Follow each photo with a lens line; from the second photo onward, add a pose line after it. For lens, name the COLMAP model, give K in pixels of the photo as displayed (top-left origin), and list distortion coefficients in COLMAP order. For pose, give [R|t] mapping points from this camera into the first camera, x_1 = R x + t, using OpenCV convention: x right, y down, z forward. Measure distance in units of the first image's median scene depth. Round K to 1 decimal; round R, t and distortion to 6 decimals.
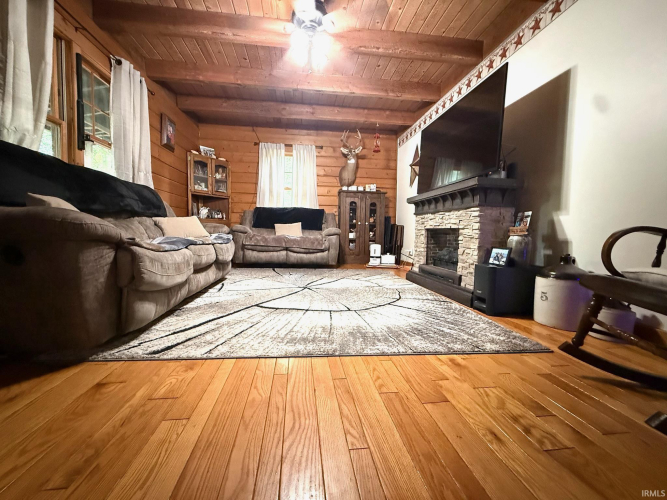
lens RADIAL K [[265.9, 0, 332.4], [0, 265.9, 250.4], [0, 0, 1]] dist [-0.000966, -0.000274]
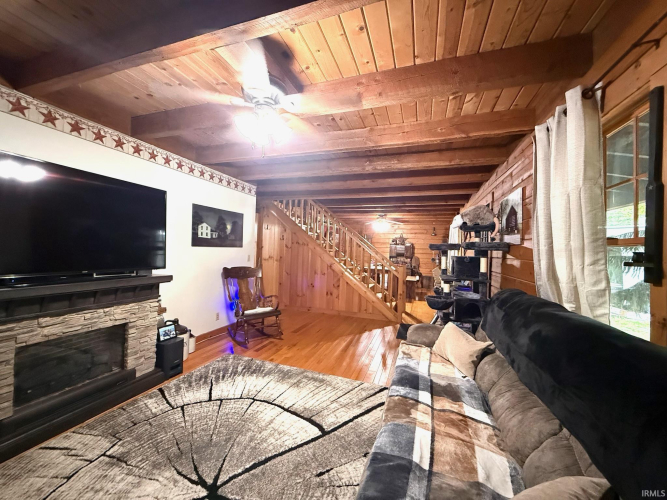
lens RADIAL K [[265.9, 0, 332.9], [0, 265.9, 249.5], [0, 0, 1]] dist [-0.000966, -0.000274]
pose [[-0.898292, -0.047948, 0.436774, -0.564192], [-0.020321, 0.997498, 0.067710, -0.408316], [-0.438928, 0.051948, -0.897019, 1.469255]]
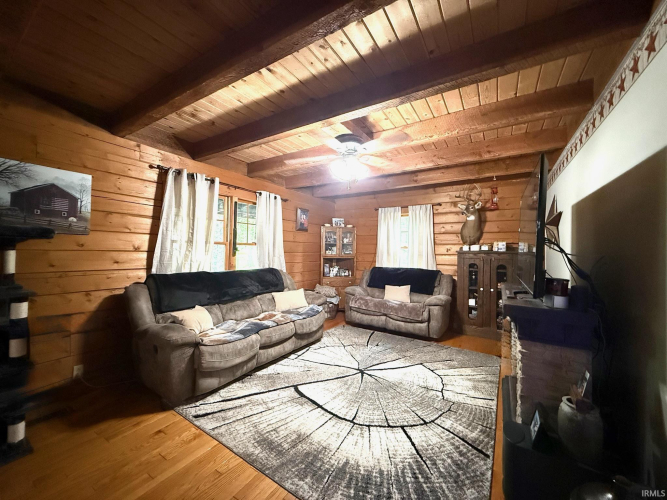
lens RADIAL K [[265.9, 0, 332.4], [0, 265.9, 251.1], [0, 0, 1]] dist [-0.000966, -0.000274]
pose [[0.775673, -0.004886, -0.631117, 0.528028], [-0.044790, 0.997023, -0.062768, -0.292745], [0.629544, 0.076955, 0.773144, 0.076855]]
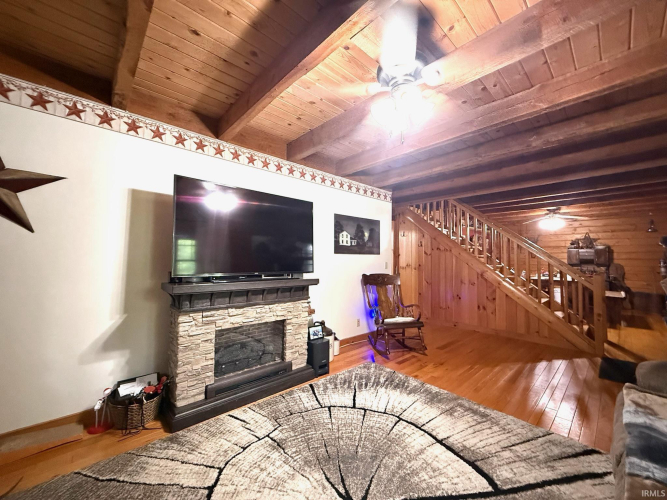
lens RADIAL K [[265.9, 0, 331.2], [0, 265.9, 250.2], [0, 0, 1]] dist [-0.000966, -0.000274]
pose [[-0.578783, 0.004905, 0.815467, -0.491480], [0.035597, 0.999181, 0.019256, -0.363778], [-0.814704, 0.040173, -0.578483, 1.415930]]
